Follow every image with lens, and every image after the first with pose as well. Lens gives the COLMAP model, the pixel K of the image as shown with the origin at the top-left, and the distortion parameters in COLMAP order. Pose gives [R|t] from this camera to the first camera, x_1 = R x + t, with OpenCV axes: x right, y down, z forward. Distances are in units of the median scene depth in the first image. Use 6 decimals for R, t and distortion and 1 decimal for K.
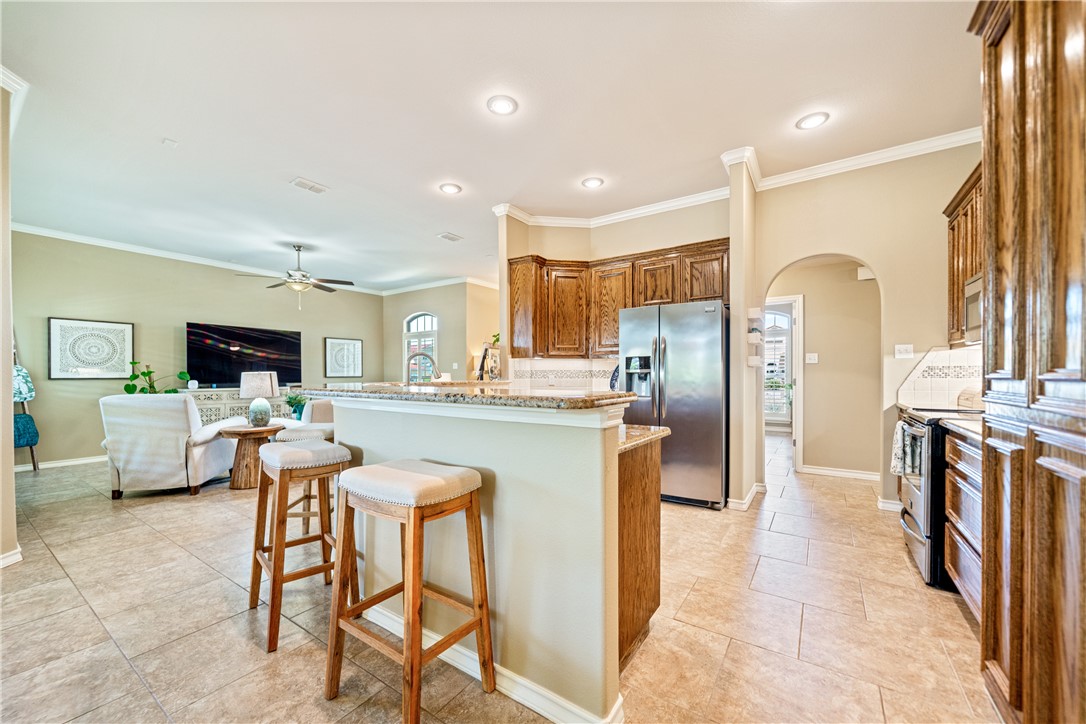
lens RADIAL K [[414.6, 0, 542.8], [0, 414.6, 375.3], [0, 0, 1]] dist [0.000718, 0.000017]
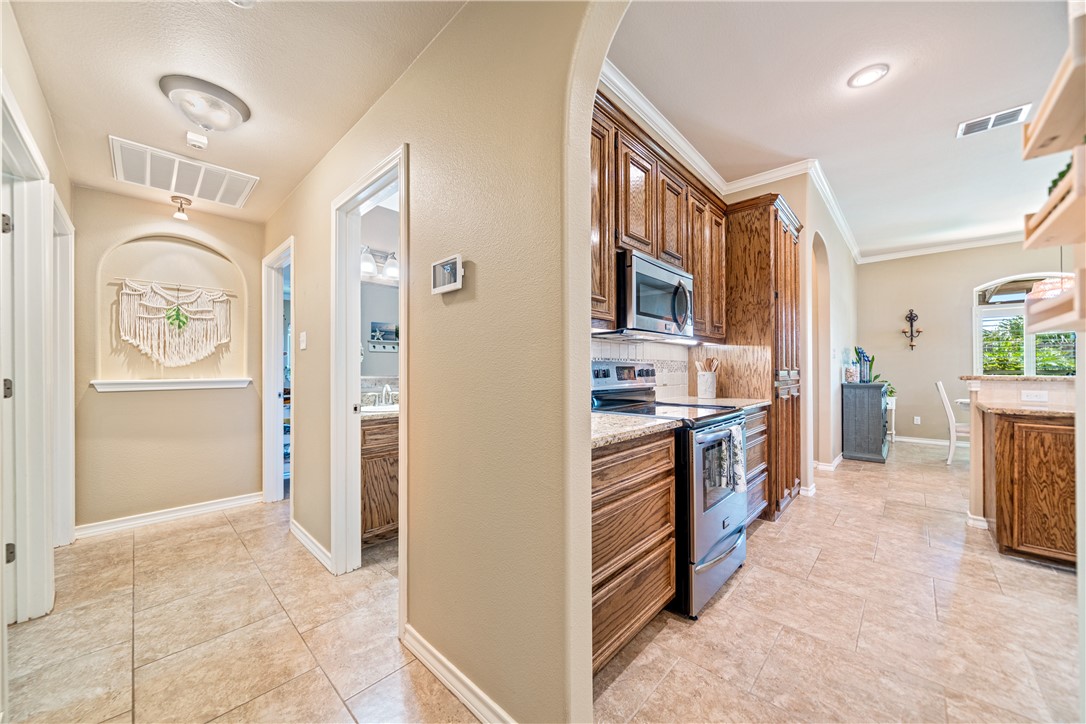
lens RADIAL K [[391.7, 0, 545.1], [0, 391.7, 367.6], [0, 0, 1]] dist [-0.000029, -0.000043]
pose [[-0.987376, 0.006917, 0.158245, 0.819002], [0.006864, 0.999976, -0.000881, -0.003047], [-0.158247, 0.000216, -0.987400, 1.343676]]
